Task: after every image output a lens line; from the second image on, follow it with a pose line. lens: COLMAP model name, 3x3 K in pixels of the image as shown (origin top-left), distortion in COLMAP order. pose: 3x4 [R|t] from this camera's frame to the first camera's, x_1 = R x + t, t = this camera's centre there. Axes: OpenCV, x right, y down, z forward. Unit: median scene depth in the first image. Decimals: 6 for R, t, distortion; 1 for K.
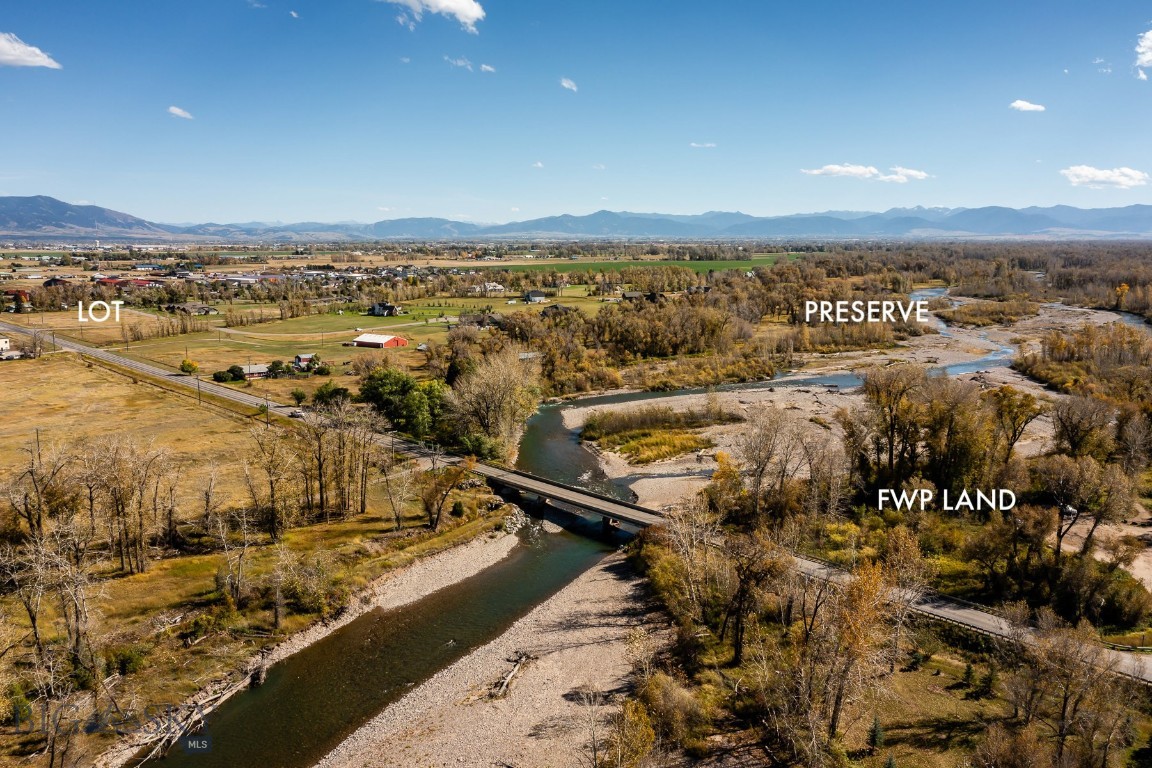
lens RADIAL K [[911.6, 0, 574.0], [0, 911.6, 384.3], [0, 0, 1]] dist [-0.023284, 0.018282]
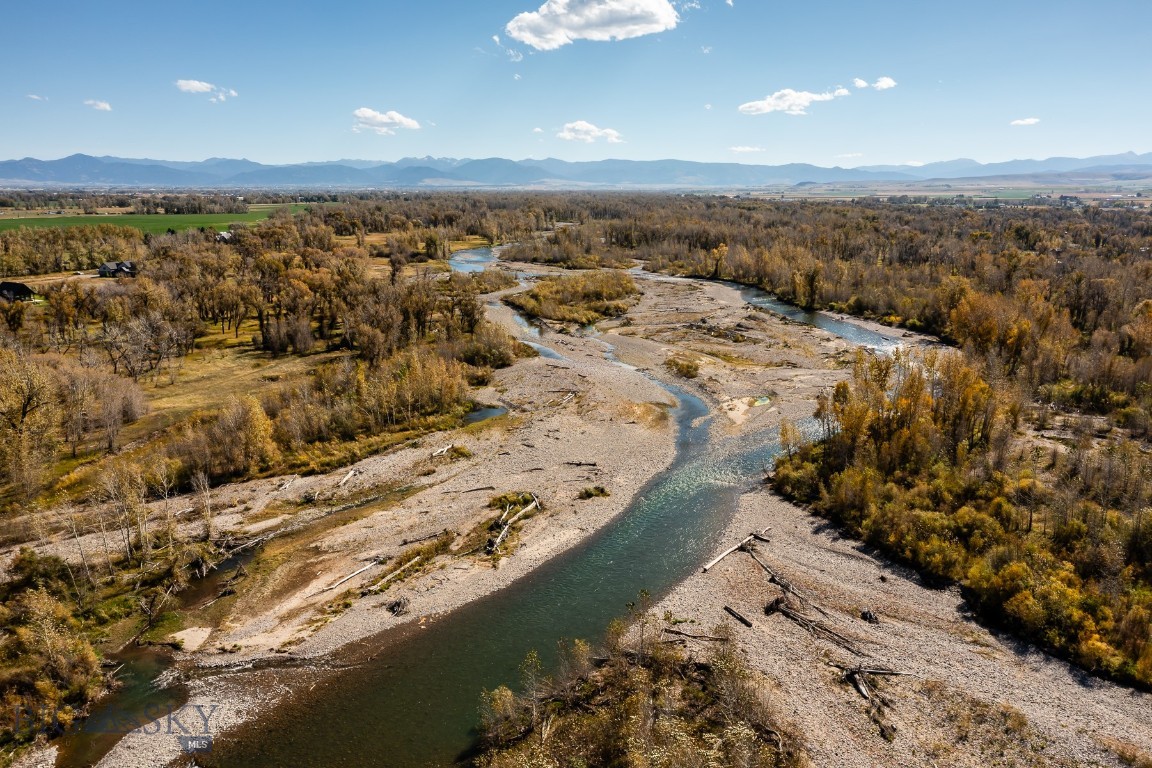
lens RADIAL K [[911.6, 0, 573.0], [0, 911.6, 383.1], [0, 0, 1]] dist [-0.023284, 0.018282]
pose [[0.872383, -0.097191, 0.479064, 0.046870], [0.072095, 0.994899, 0.070555, -0.022247], [-0.483478, -0.027013, 0.874940, 0.151820]]
